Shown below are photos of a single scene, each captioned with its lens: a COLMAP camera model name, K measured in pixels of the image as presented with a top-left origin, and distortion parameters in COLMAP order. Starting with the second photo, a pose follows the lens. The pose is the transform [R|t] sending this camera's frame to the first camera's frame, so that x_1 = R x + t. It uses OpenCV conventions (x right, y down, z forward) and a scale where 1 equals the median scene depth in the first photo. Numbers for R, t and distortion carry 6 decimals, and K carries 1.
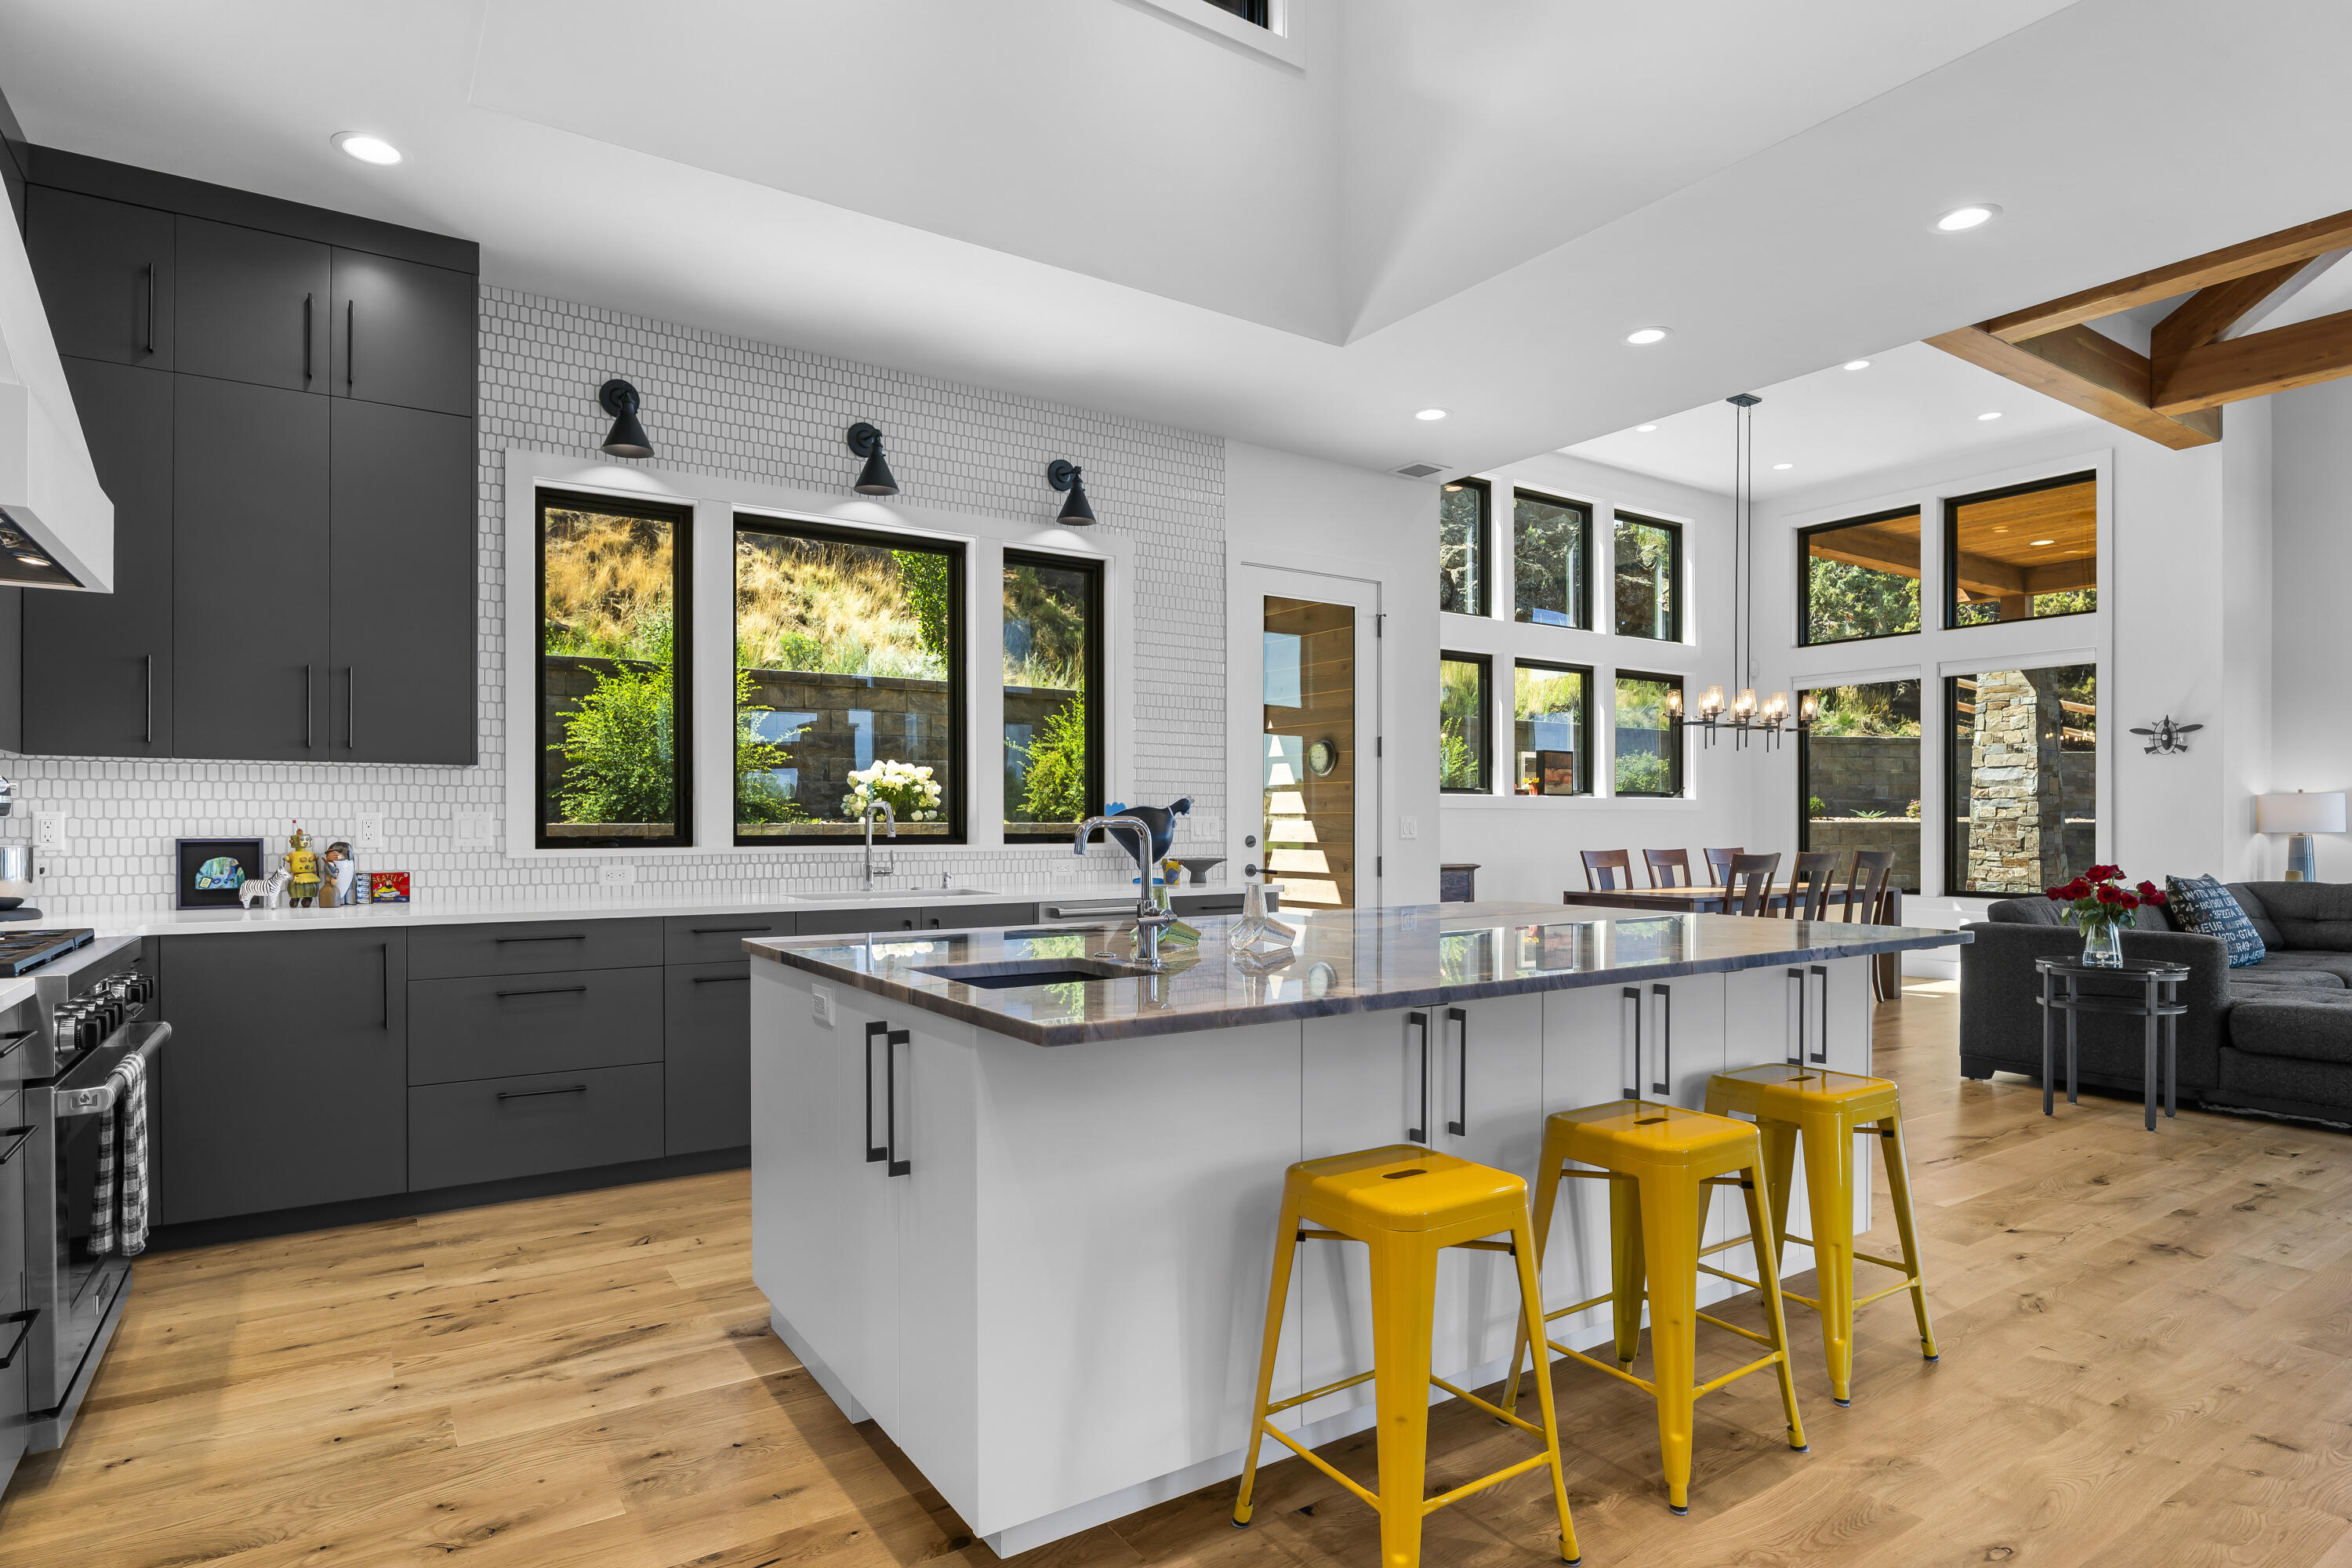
lens RADIAL K [[1247.0, 0, 1179.6], [0, 1247.0, 812.9], [0, 0, 1]] dist [-0.000086, 0.000210]
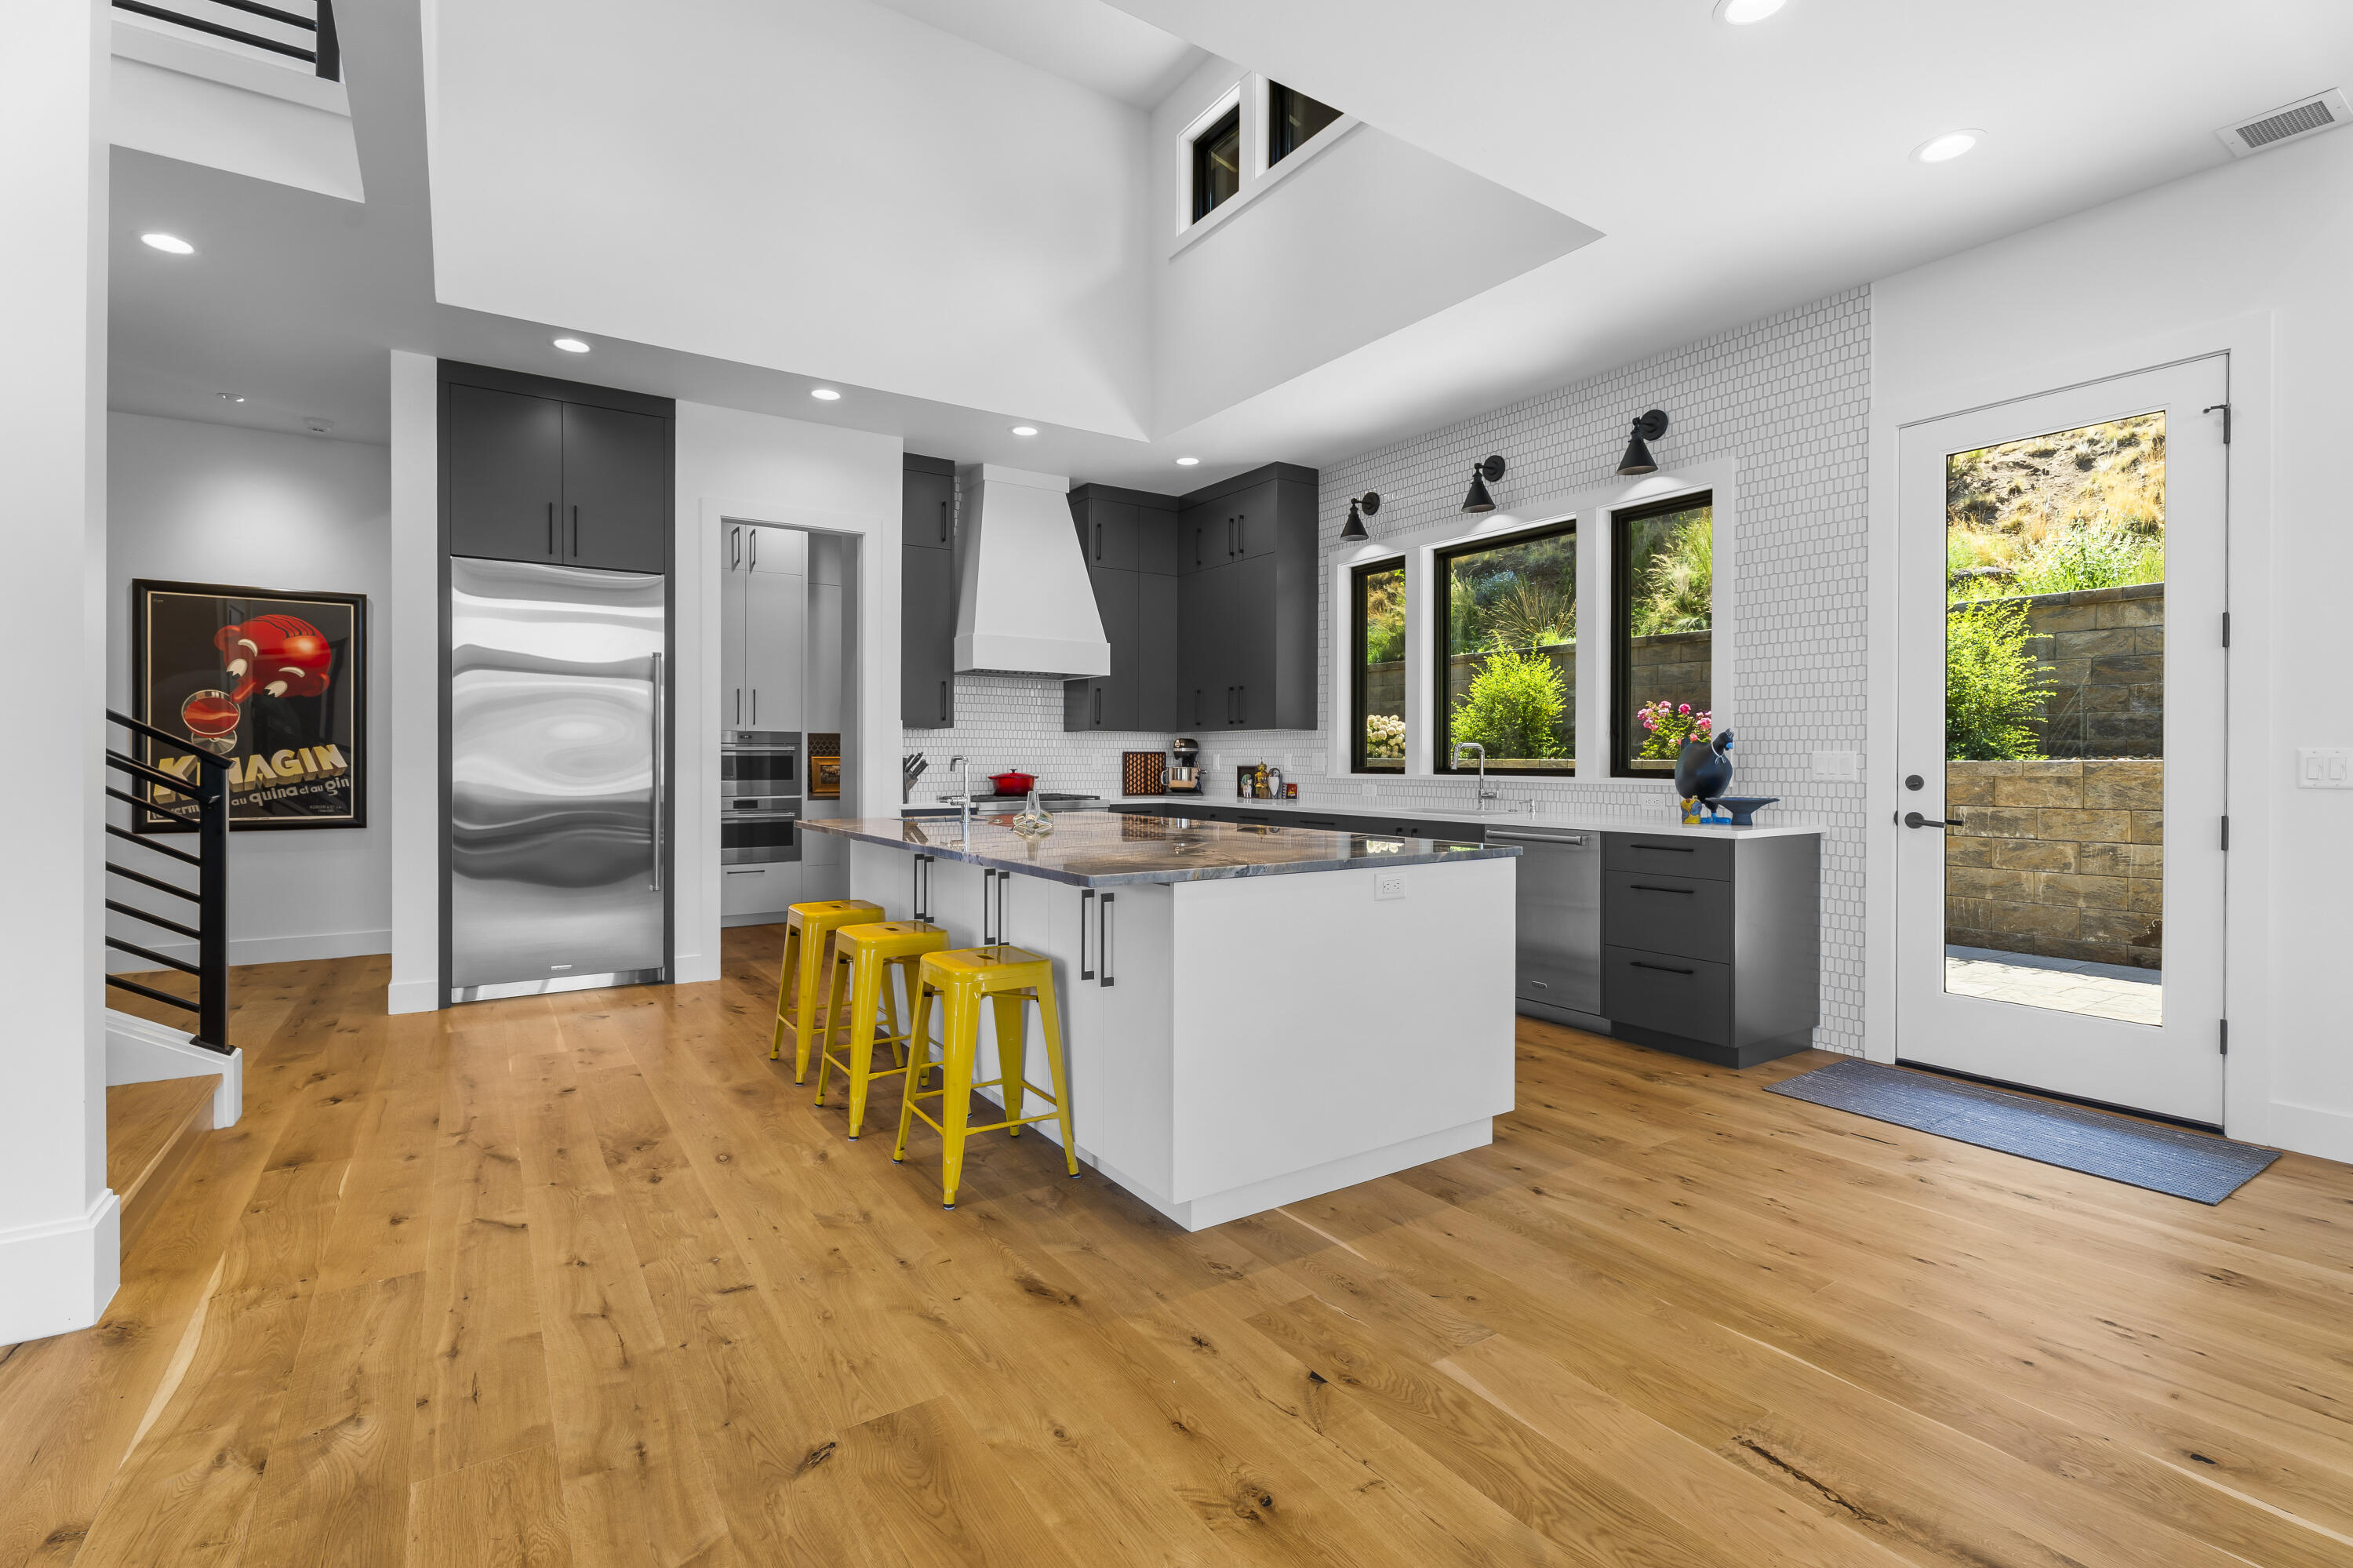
lens RADIAL K [[1047.1, 0, 1168.4], [0, 1047.1, 767.9], [0, 0, 1]] dist [-0.002913, 0.001569]
pose [[0.005023, 0.008382, -0.999952, 0.868934], [0.007281, 0.999938, 0.008418, 0.005821], [0.999961, -0.007323, 0.004962, 0.658985]]
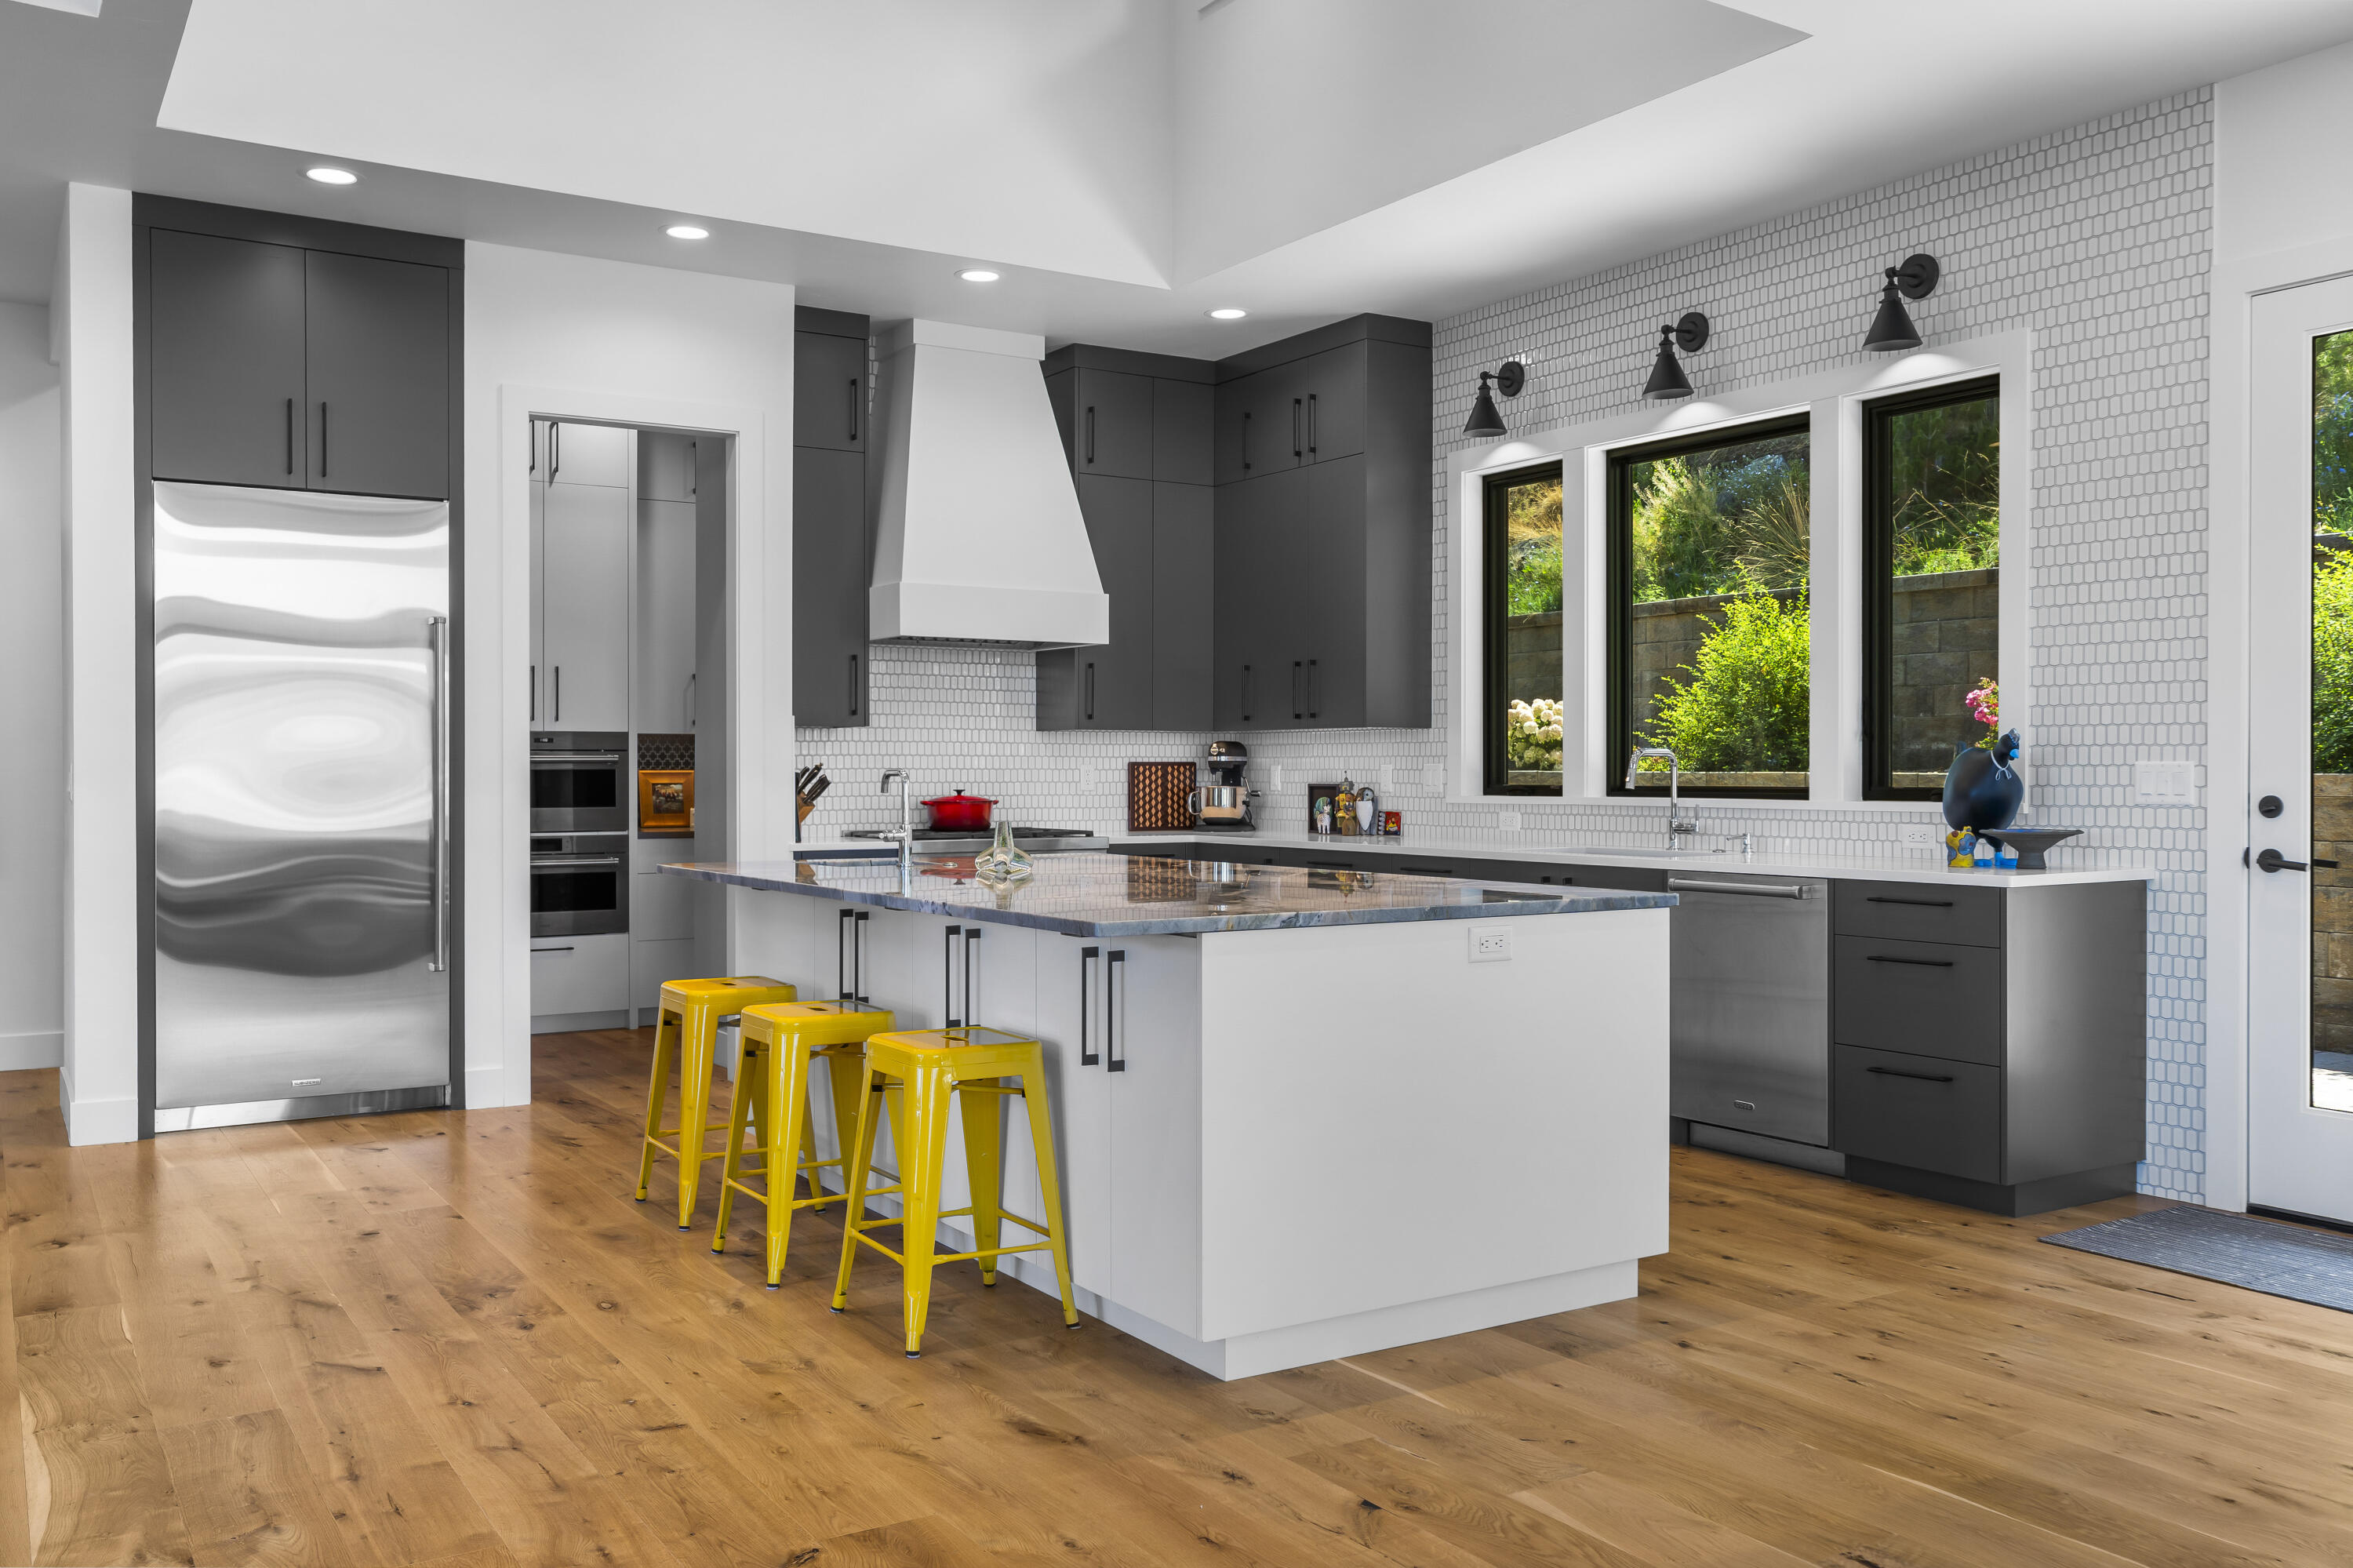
lens RADIAL K [[1867.9, 0, 1164.6], [0, 1867.9, 781.0], [0, 0, 1]] dist [-0.004658, 0.004983]
pose [[-0.015986, 0.004966, -0.999860, 1.073860], [0.009231, 0.999946, 0.004819, 0.004243], [0.999830, -0.009152, -0.016031, 0.661286]]
